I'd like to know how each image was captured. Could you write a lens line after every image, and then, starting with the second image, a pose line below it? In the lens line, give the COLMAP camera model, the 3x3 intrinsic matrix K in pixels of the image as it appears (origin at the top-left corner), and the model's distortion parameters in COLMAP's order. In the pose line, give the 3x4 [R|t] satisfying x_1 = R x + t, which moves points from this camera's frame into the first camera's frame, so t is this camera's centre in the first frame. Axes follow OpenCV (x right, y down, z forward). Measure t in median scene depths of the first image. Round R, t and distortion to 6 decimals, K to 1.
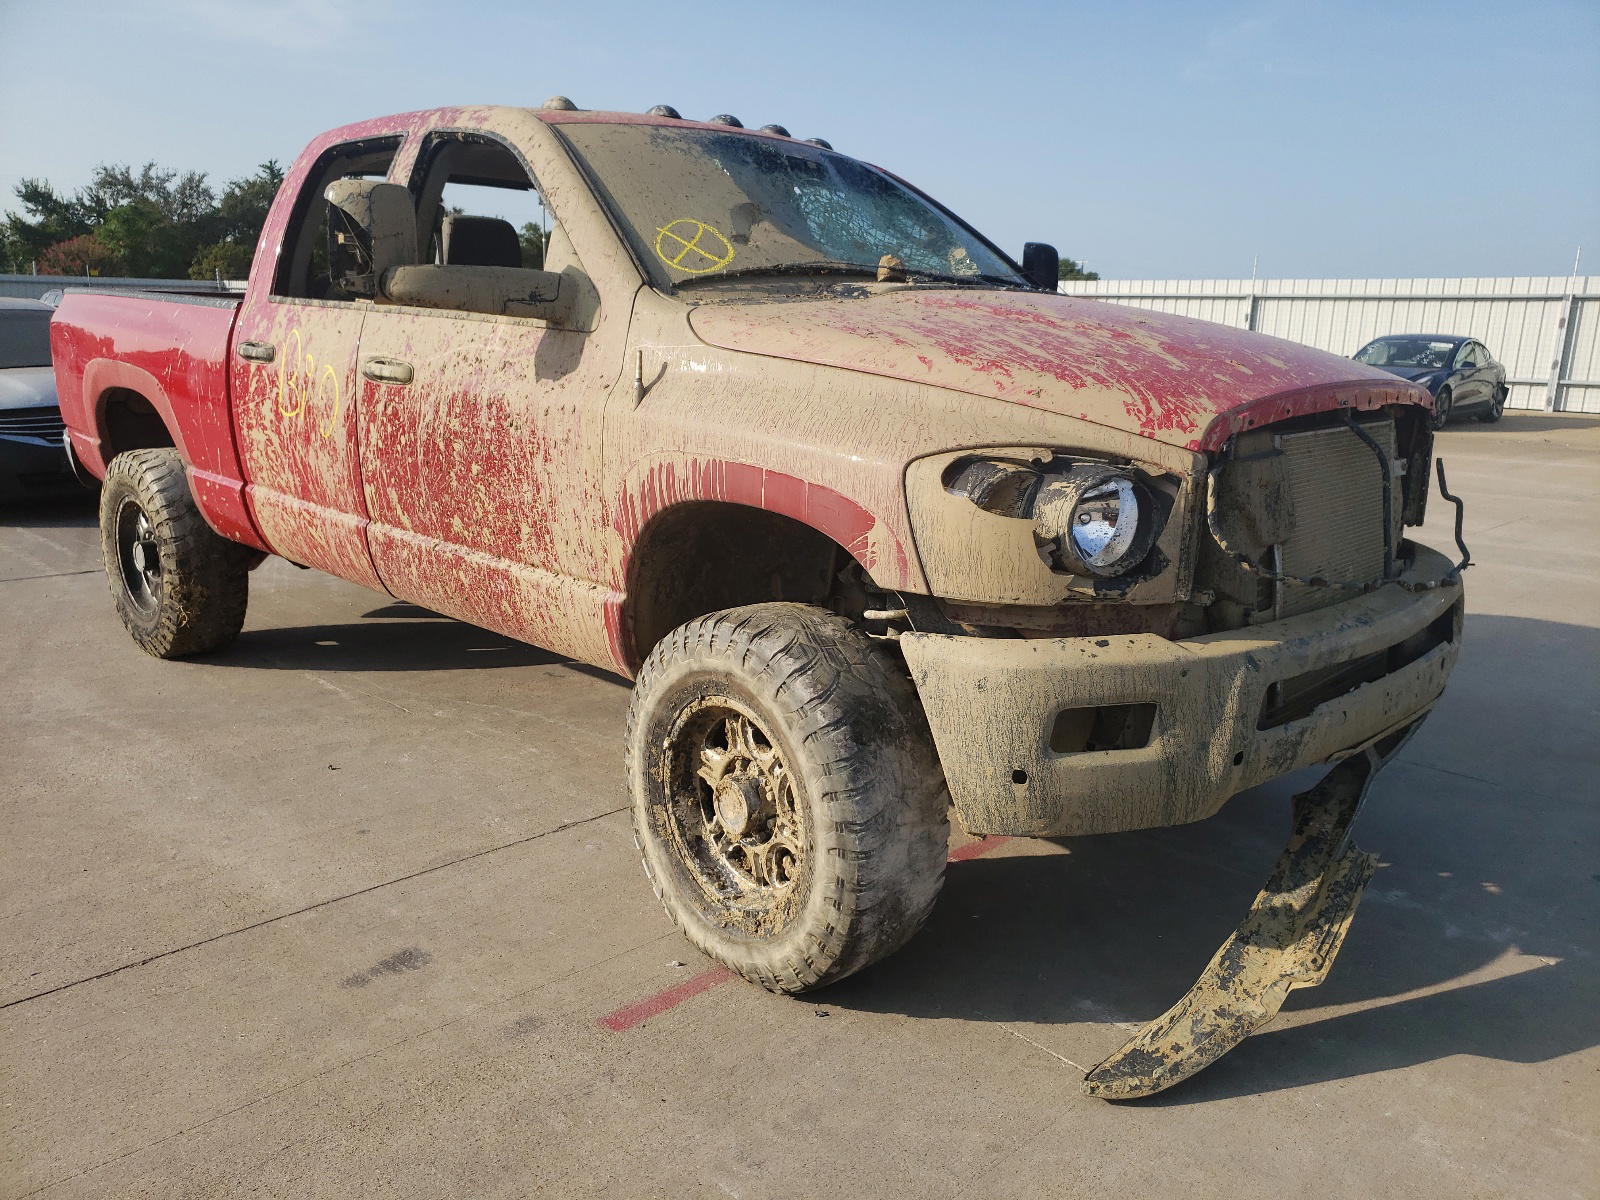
lens RADIAL K [[1202.8, 0, 803.8], [0, 1202.8, 605.6], [0, 0, 1]] dist [0.024597, 0.000969]
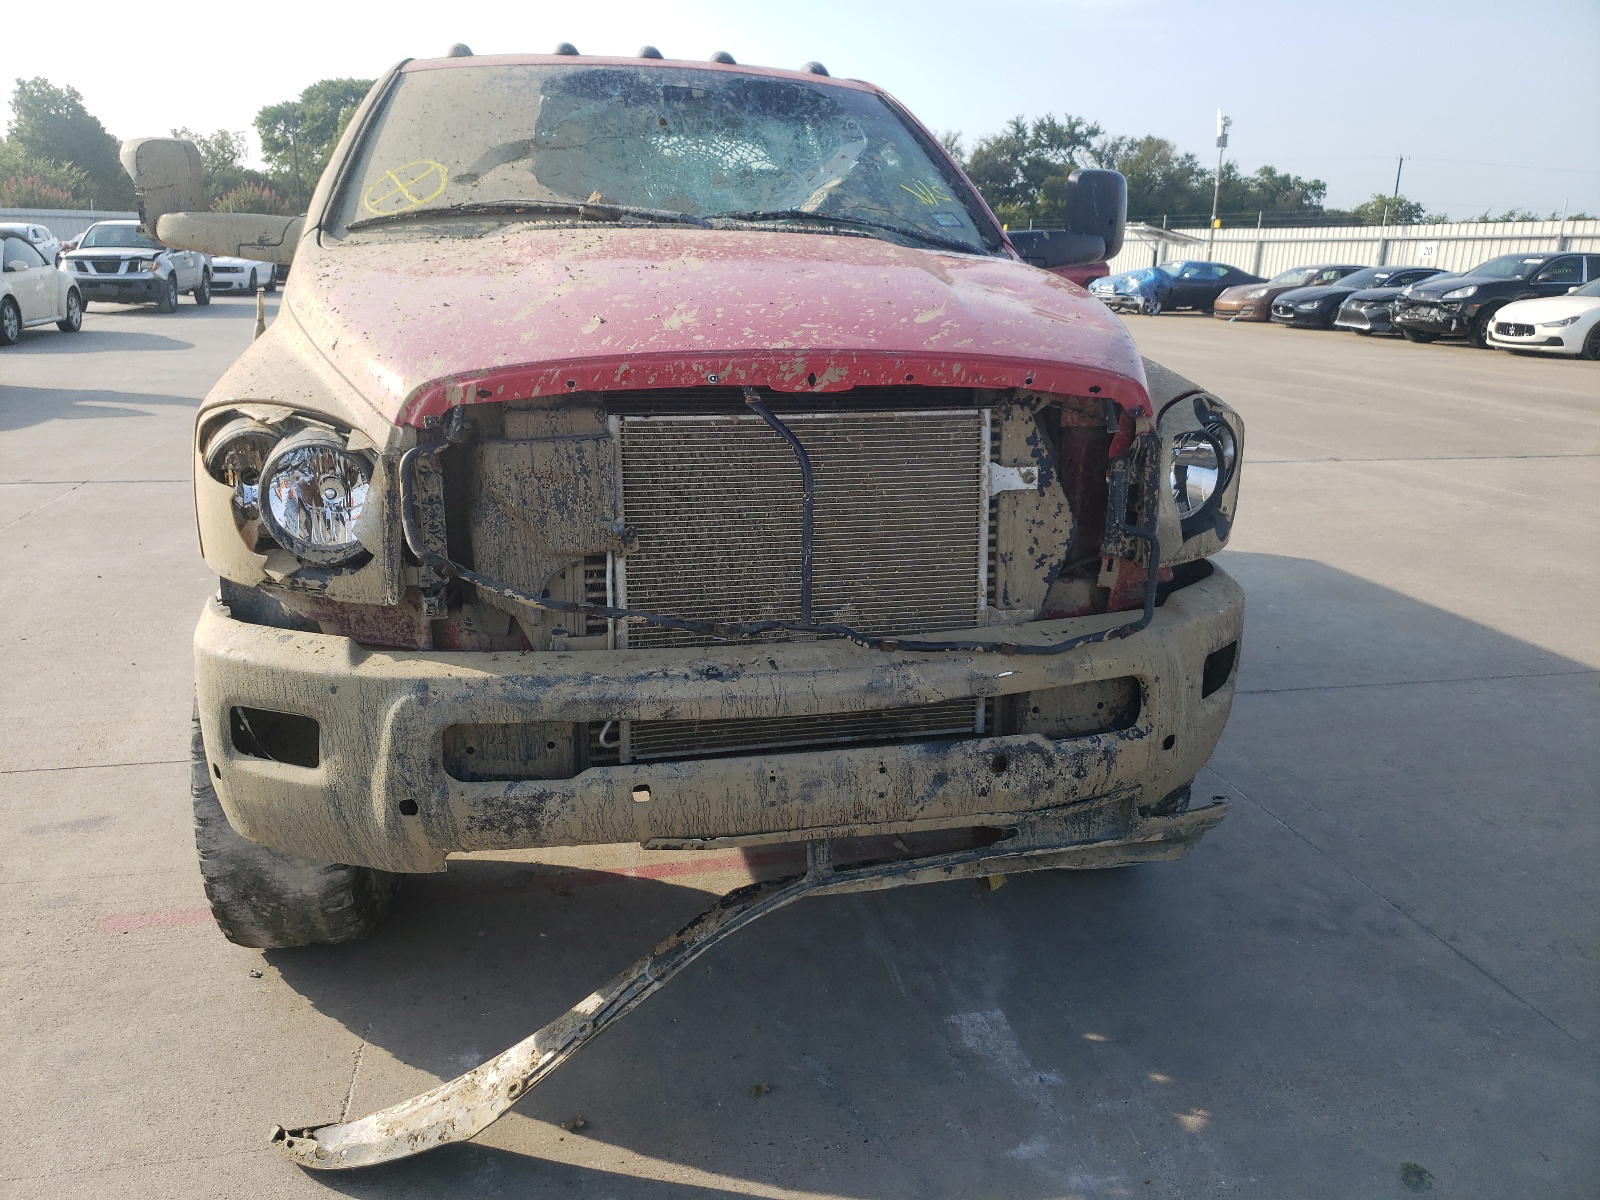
lens RADIAL K [[1202.8, 0, 801.0], [0, 1202.8, 595.1], [0, 0, 1]] dist [0.024597, 0.000969]
pose [[0.851489, 0.143488, -0.504359, 0.976129], [-0.127953, 0.989613, 0.065523, -0.101525], [0.508522, 0.008742, 0.861005, 0.435257]]
